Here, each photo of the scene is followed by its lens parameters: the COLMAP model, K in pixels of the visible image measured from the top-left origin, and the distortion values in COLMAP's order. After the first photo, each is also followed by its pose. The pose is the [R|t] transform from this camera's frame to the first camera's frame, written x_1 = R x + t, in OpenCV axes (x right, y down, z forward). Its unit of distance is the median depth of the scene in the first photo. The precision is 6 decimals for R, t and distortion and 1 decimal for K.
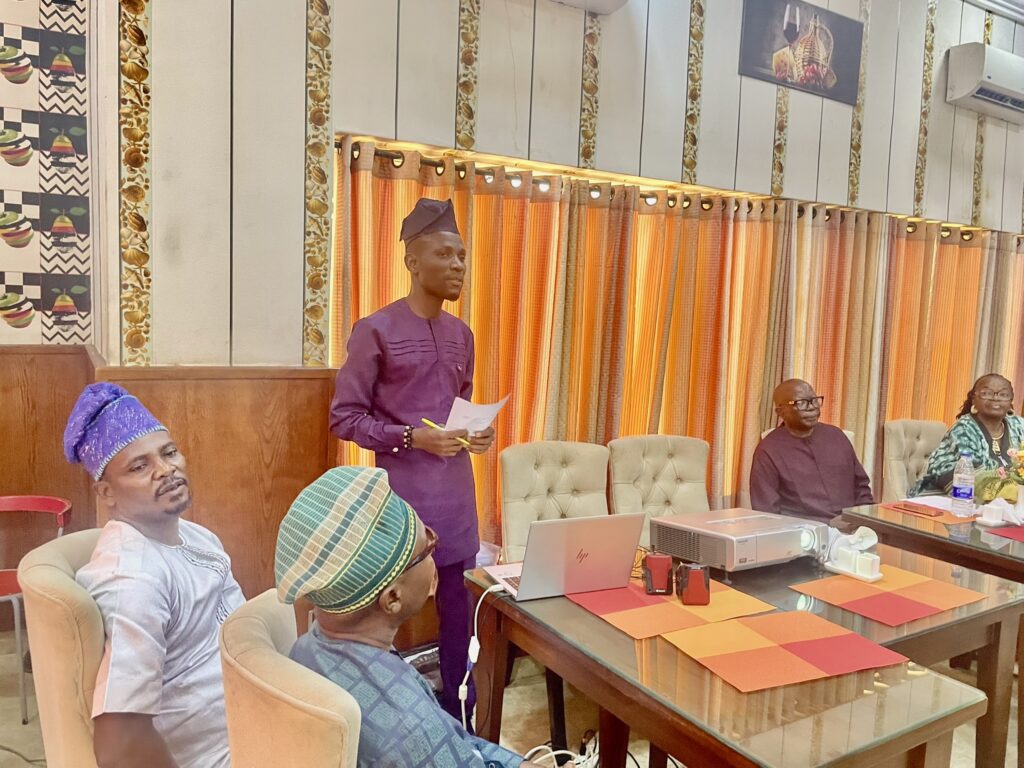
lens RADIAL K [[772.2, 0, 509.5], [0, 772.2, 377.1], [0, 0, 1]] dist [0.091844, -0.118578]
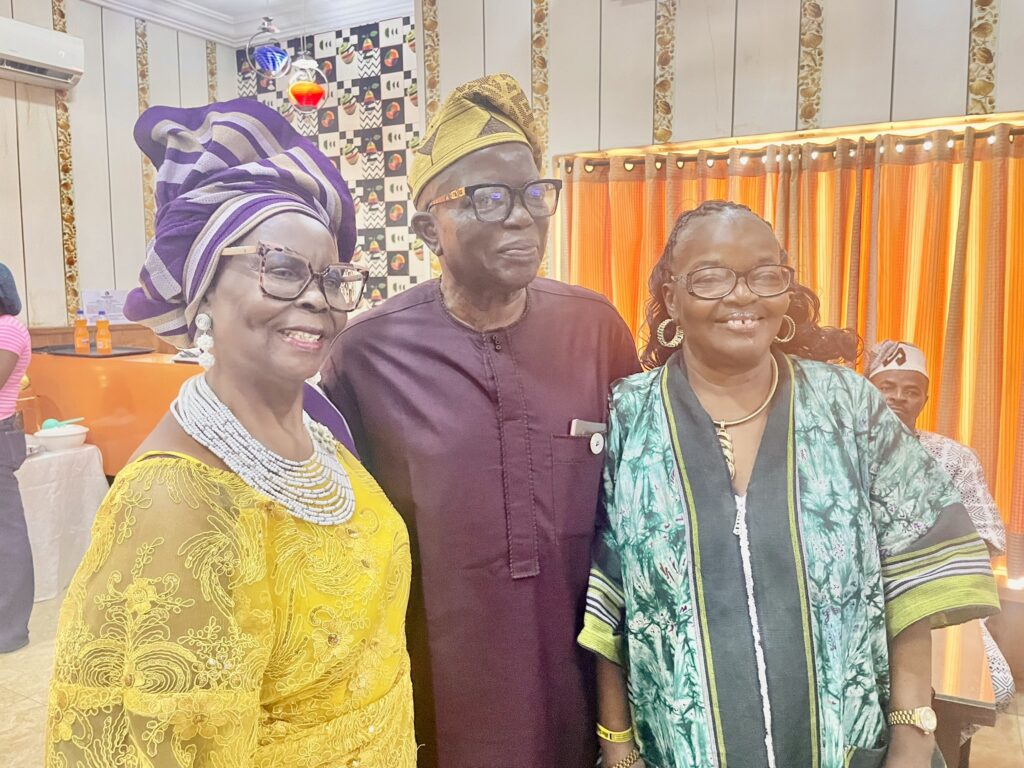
lens RADIAL K [[772.2, 0, 515.5], [0, 772.2, 373.4], [0, 0, 1]] dist [0.091844, -0.118578]
pose [[0.529383, 0.060662, -0.846211, 0.611677], [-0.046883, 0.998008, 0.042214, -0.004910], [0.847086, 0.017325, 0.531173, 0.193843]]
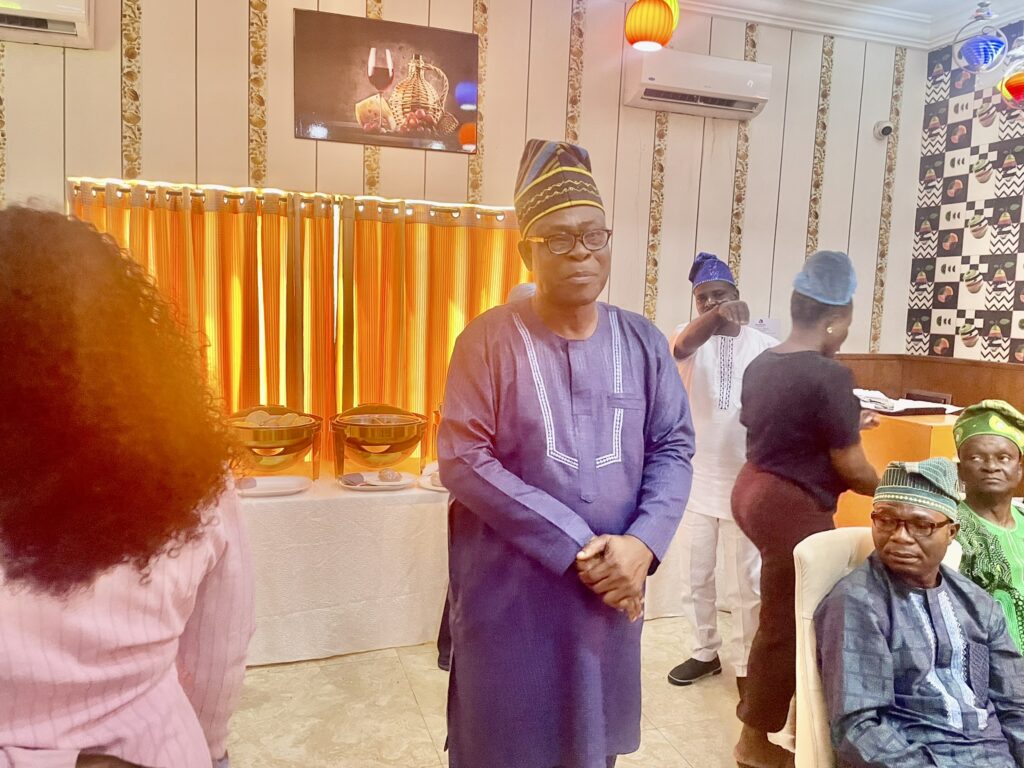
lens RADIAL K [[772.2, 0, 521.6], [0, 772.2, 377.4], [0, 0, 1]] dist [0.091844, -0.118578]
pose [[-0.185023, 0.059858, -0.980909, 0.476059], [-0.118706, 0.989473, 0.082772, -0.019320], [0.975538, 0.131754, -0.175970, 0.162823]]
